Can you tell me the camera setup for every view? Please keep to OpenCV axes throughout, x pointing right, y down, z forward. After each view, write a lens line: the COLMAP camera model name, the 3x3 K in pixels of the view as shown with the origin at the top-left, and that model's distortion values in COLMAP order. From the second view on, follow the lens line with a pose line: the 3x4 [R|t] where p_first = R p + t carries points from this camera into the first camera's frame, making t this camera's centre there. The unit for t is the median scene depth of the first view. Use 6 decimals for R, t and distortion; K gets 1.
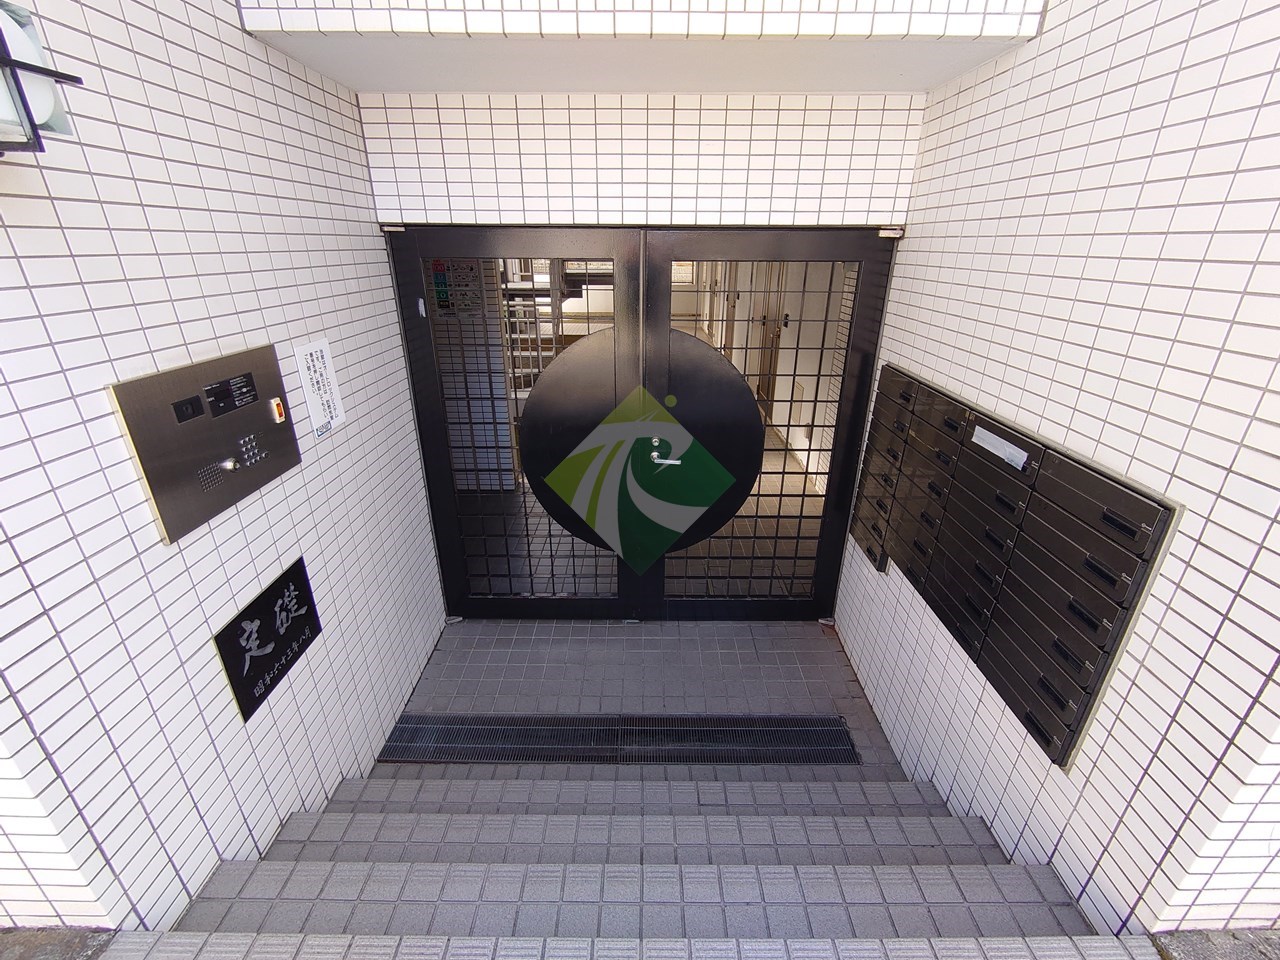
lens RADIAL K [[554.2, 0, 641.4], [0, 554.2, 480.7], [0, 0, 1]] dist [-0.000770, -0.000031]
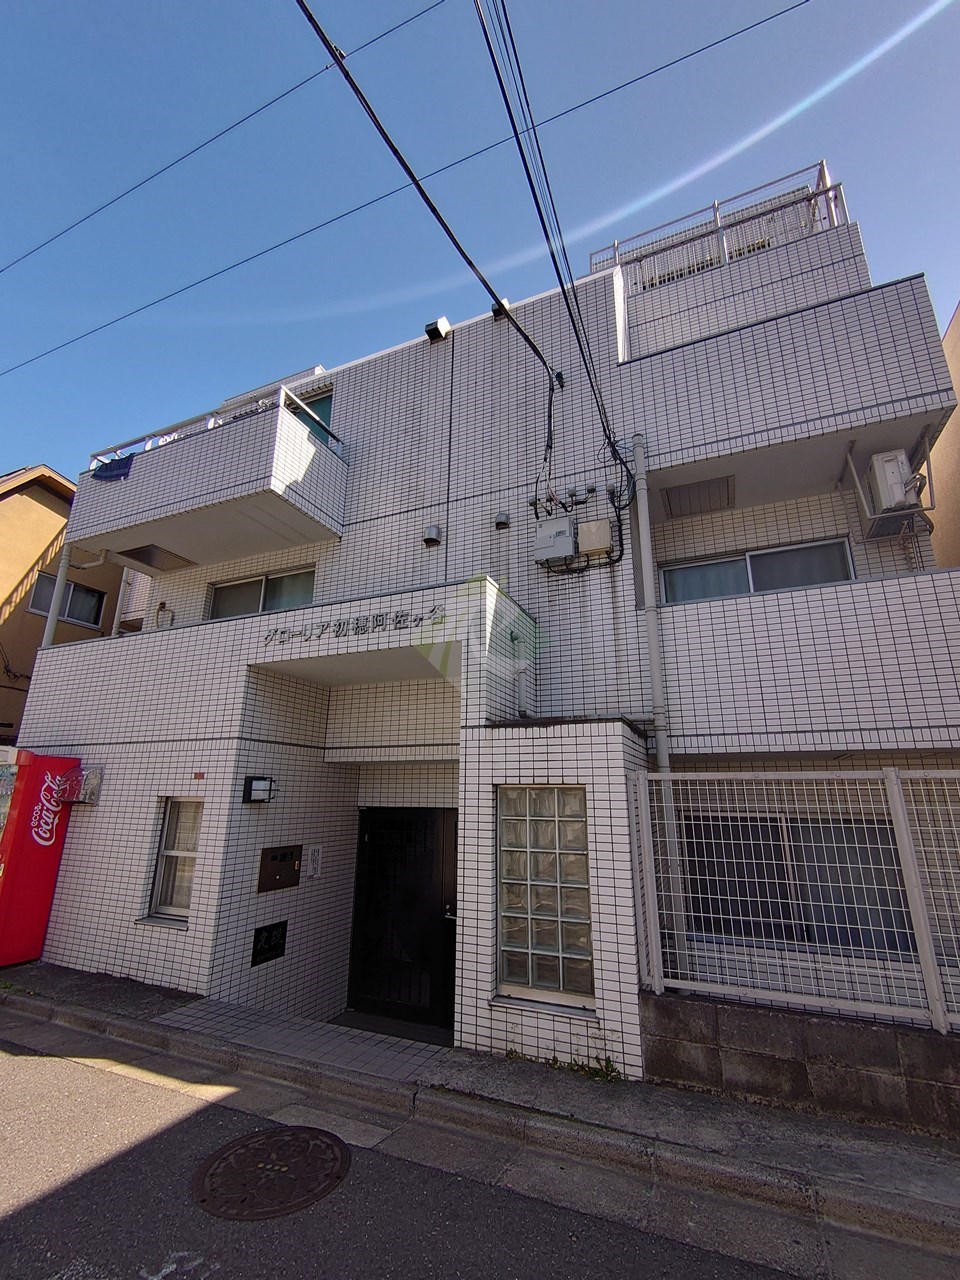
lens RADIAL K [[554.2, 0, 481.8], [0, 554.2, 641.8], [0, 0, 1]] dist [-0.000770, -0.000031]
pose [[0.919023, -0.107218, -0.379342, 1.568215], [-0.156012, 0.784804, -0.599786, 0.573255], [0.362018, 0.610399, 0.704526, -1.553568]]
